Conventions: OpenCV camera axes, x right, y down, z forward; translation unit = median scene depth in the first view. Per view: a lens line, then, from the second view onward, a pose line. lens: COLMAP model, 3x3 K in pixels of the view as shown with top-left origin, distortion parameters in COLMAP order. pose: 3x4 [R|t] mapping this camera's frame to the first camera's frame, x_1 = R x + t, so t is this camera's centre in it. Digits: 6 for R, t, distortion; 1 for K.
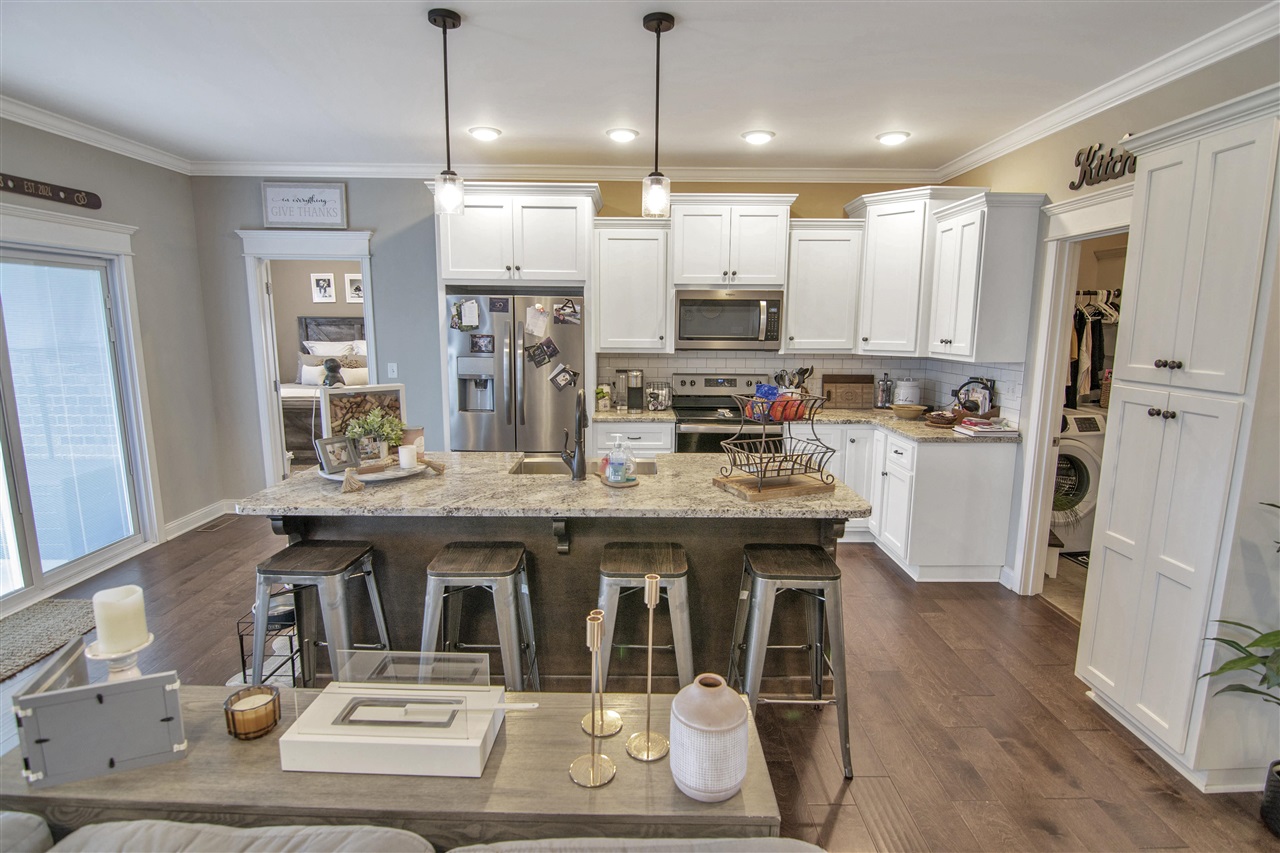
lens RADIAL K [[626.3, 0, 640.0], [0, 626.3, 426.5], [0, 0, 1]] dist [-0.002136, -0.011112]
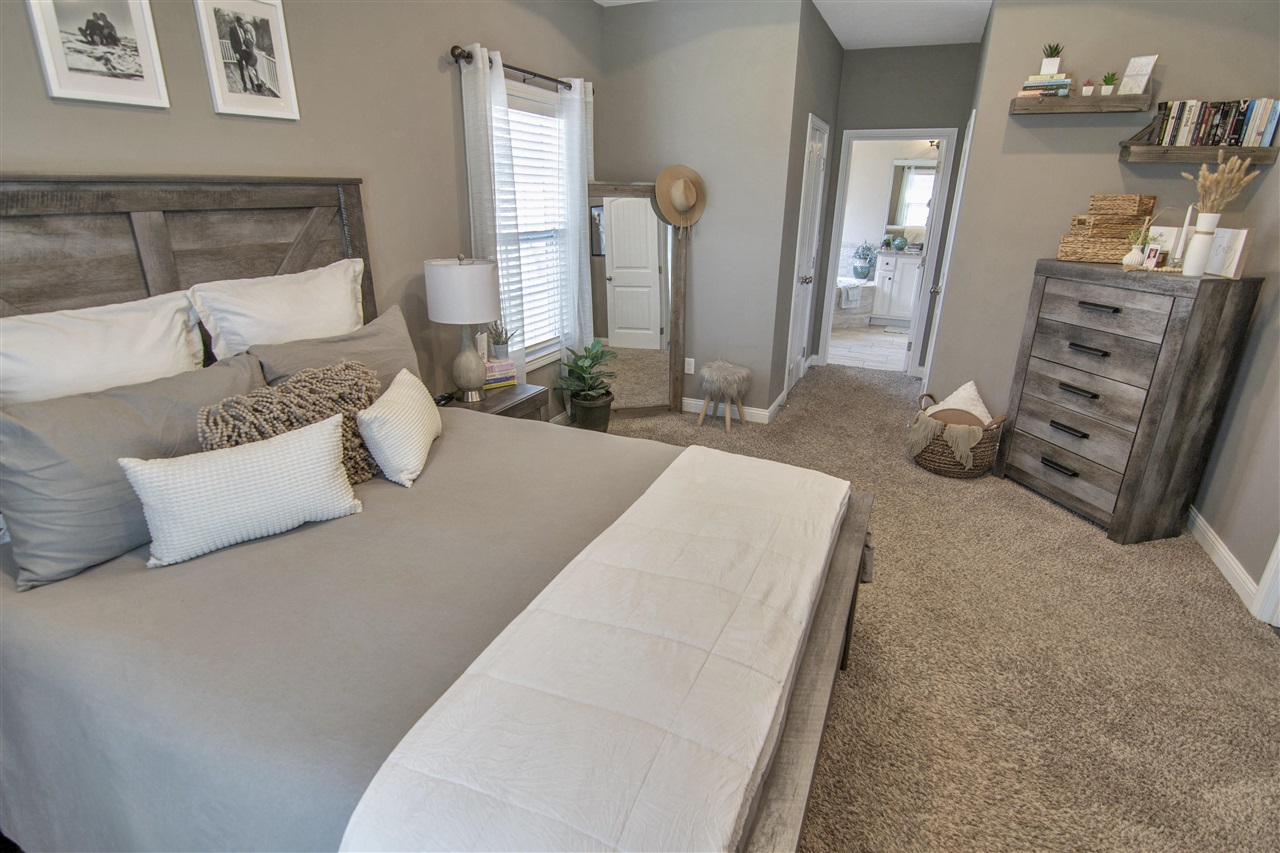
lens RADIAL K [[626.3, 0, 640.0], [0, 626.3, 426.5], [0, 0, 1]] dist [-0.002136, -0.011112]
pose [[0.401367, -0.323687, 0.856815, -0.594728], [0.151702, 0.946045, 0.286332, -0.128432], [-0.903267, 0.015057, 0.428815, 0.755965]]
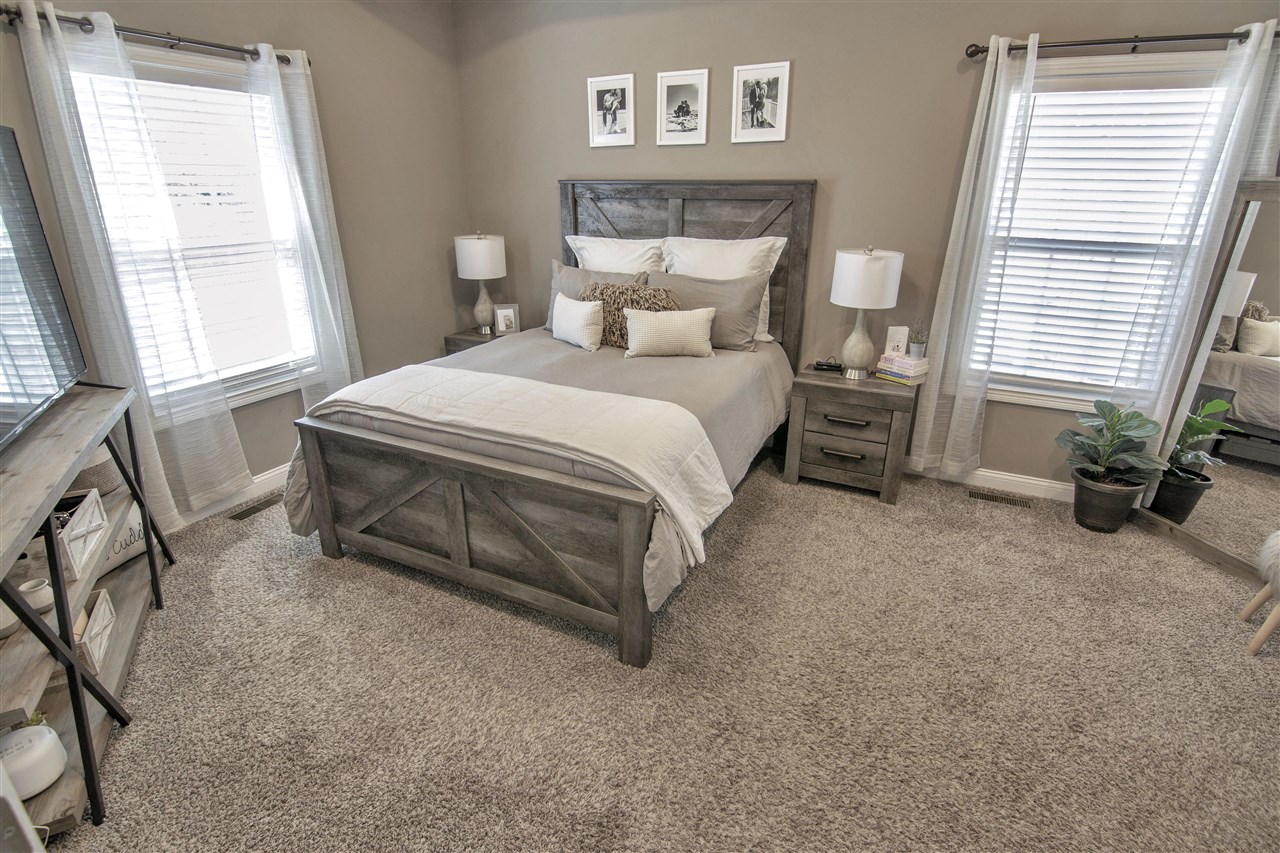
lens RADIAL K [[626.3, 0, 640.0], [0, 626.3, 426.5], [0, 0, 1]] dist [-0.002136, -0.011112]
pose [[0.899797, 0.151358, -0.409214, -0.272519], [-0.071111, 0.976234, 0.204722, -0.095943], [0.430474, -0.155109, 0.889176, 0.579653]]
